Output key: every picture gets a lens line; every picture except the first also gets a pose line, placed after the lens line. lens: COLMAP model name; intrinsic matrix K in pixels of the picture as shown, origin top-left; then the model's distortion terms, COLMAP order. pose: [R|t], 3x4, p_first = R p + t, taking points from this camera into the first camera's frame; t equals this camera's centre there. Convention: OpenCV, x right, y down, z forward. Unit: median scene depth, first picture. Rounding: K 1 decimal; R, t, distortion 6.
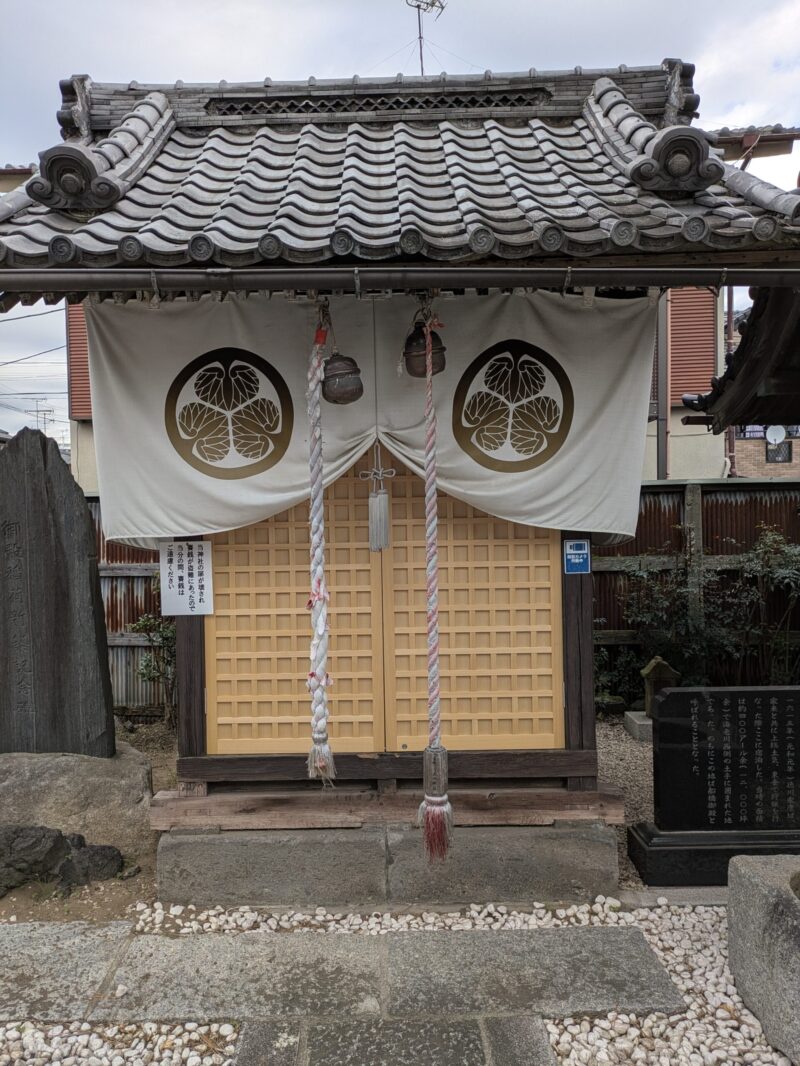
lens RADIAL K [[790.4, 0, 392.4], [0, 790.4, 541.3], [0, 0, 1]] dist [0.042568, -0.047878]
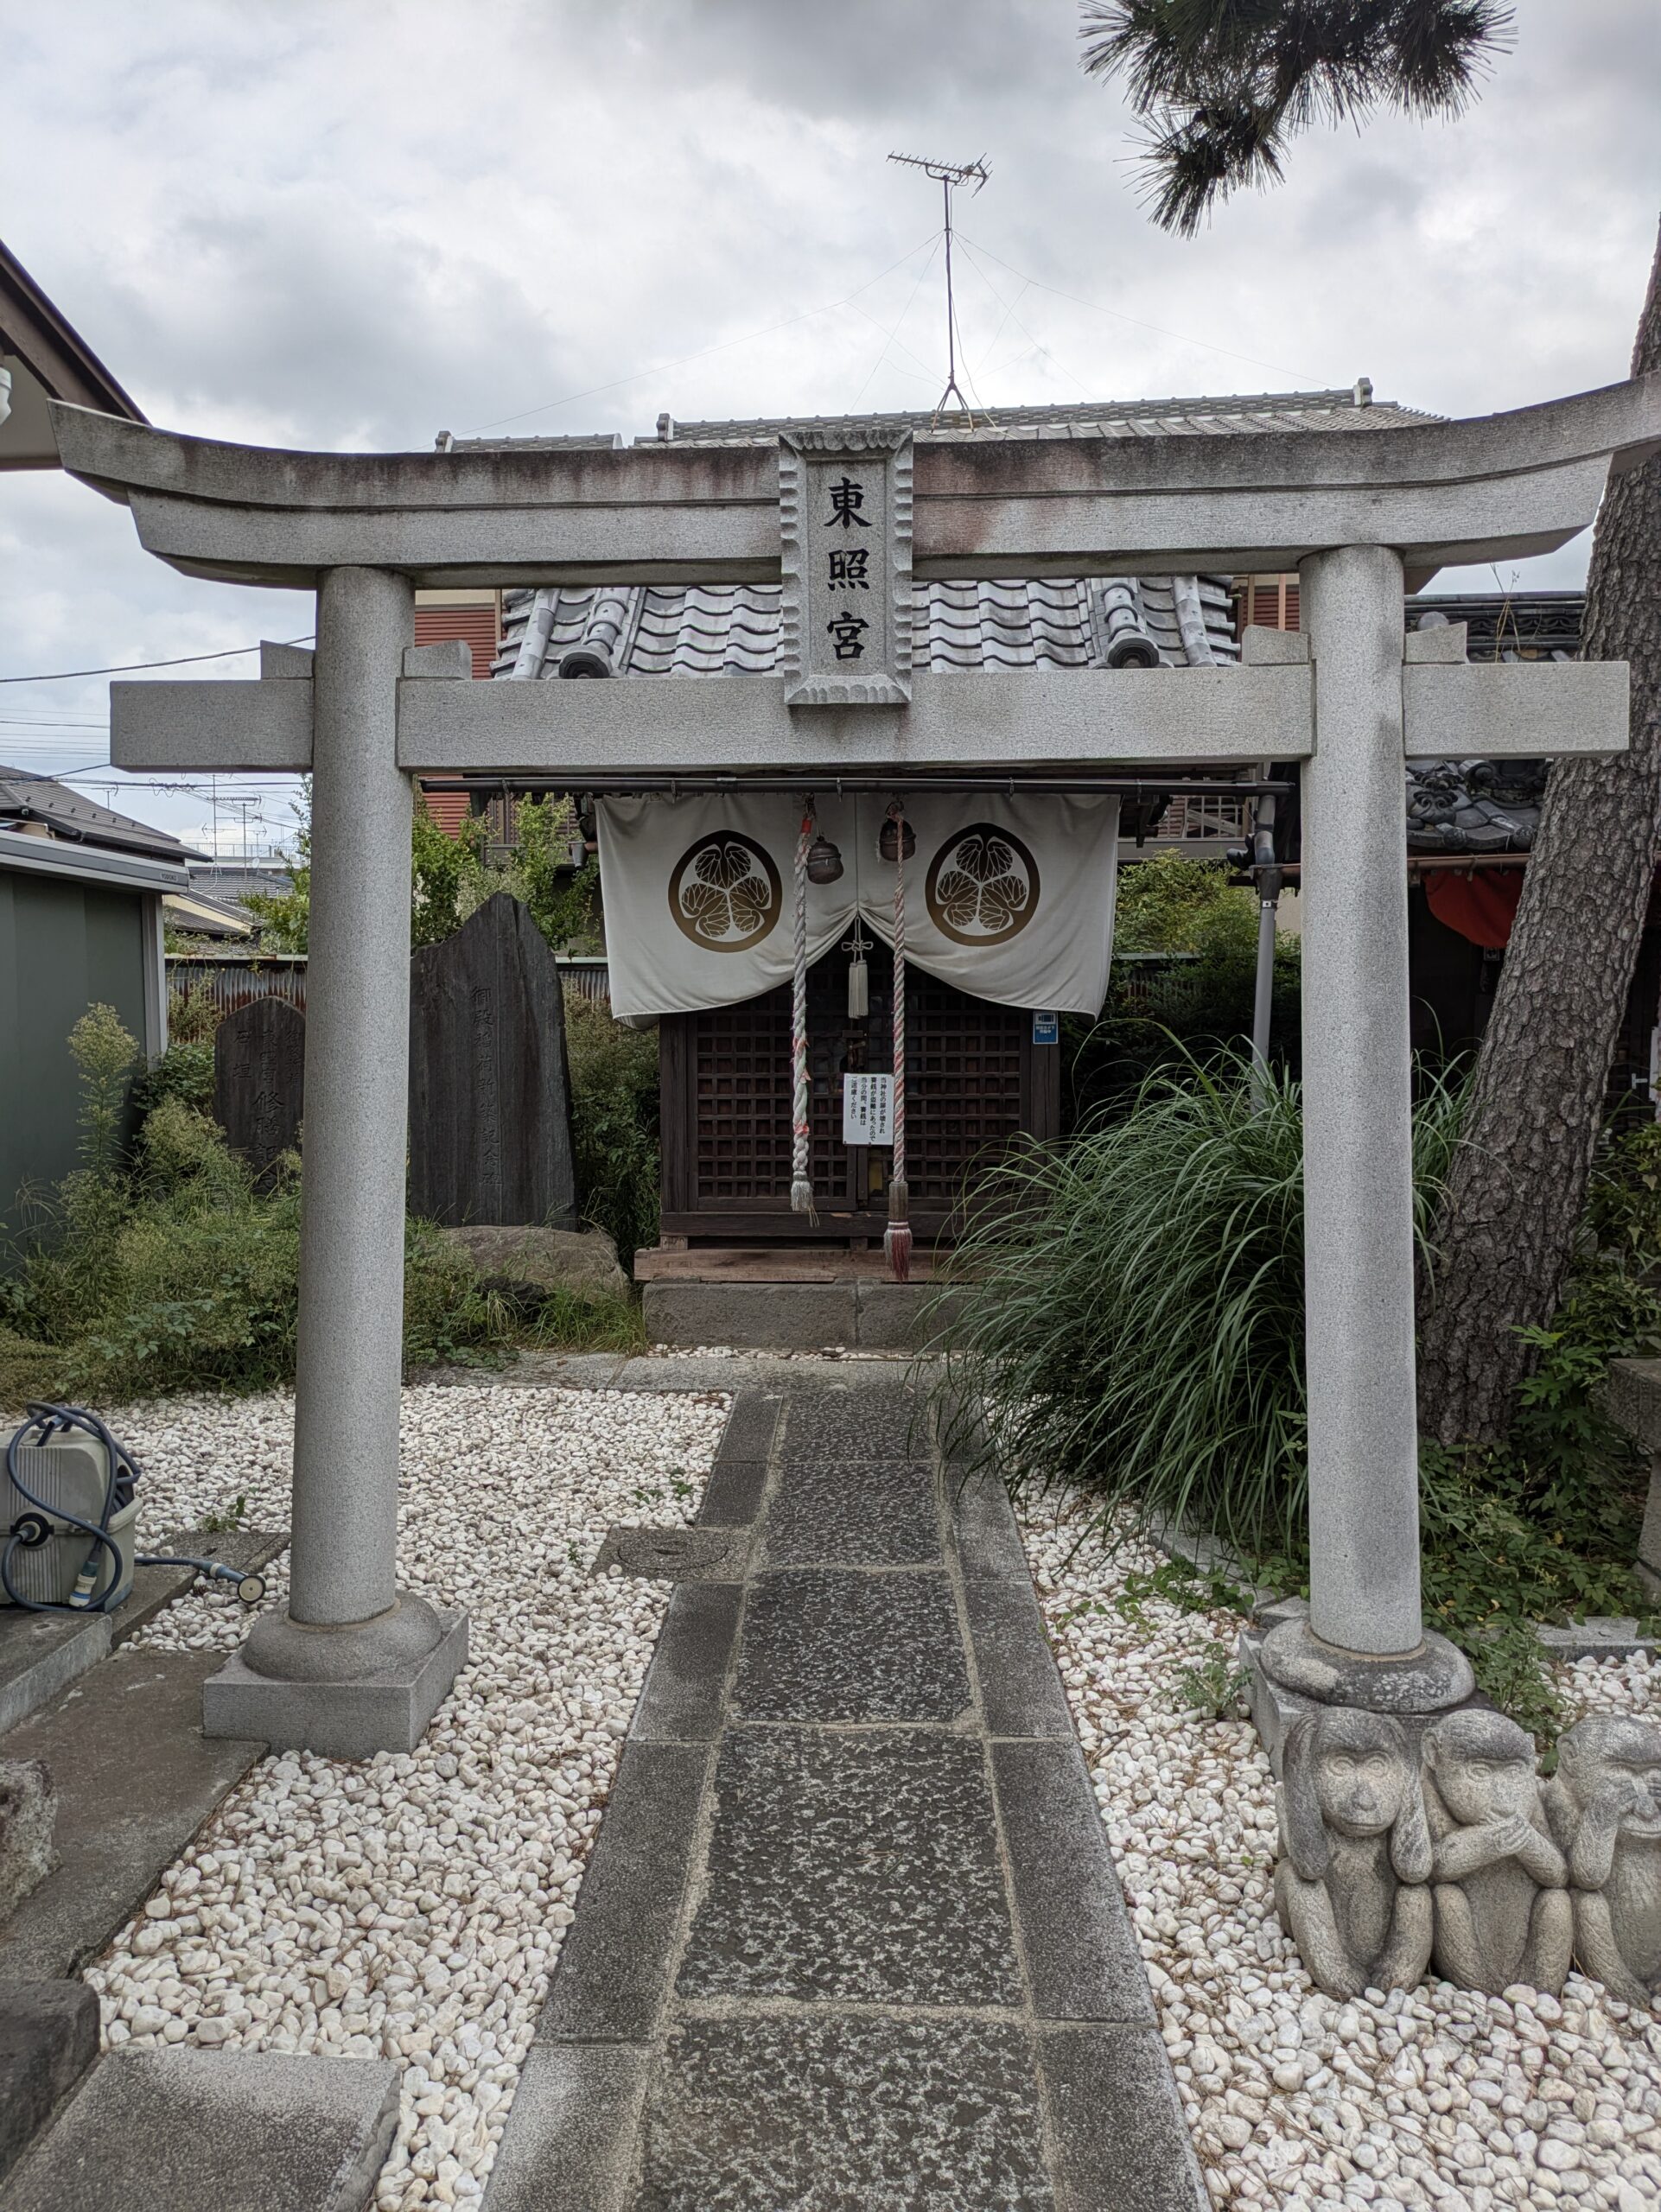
lens RADIAL K [[1640.3, 0, 814.8], [0, 1640.3, 1123.2], [0, 0, 1]] dist [0.042568, -0.047878]
pose [[0.998468, 0.019241, -0.051886, 0.044690], [-0.017382, 0.999199, 0.036051, 0.072573], [0.052538, -0.035094, 0.998002, -1.172349]]
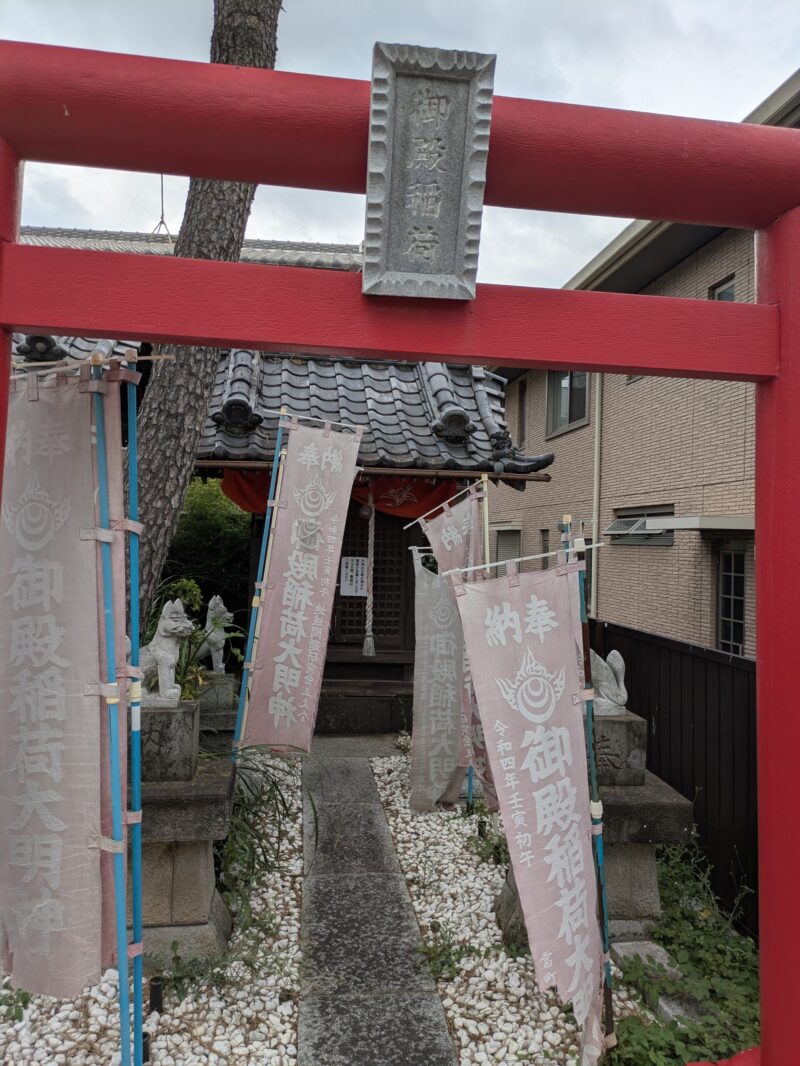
lens RADIAL K [[788.7, 0, 399.7], [0, 788.7, 532.5], [0, 0, 1]] dist [0.049147, -0.044142]
pose [[0.985655, 0.041612, 0.163562, 0.818155], [-0.034598, 0.998365, -0.045505, 0.032811], [-0.165188, 0.039194, 0.985483, -0.931930]]
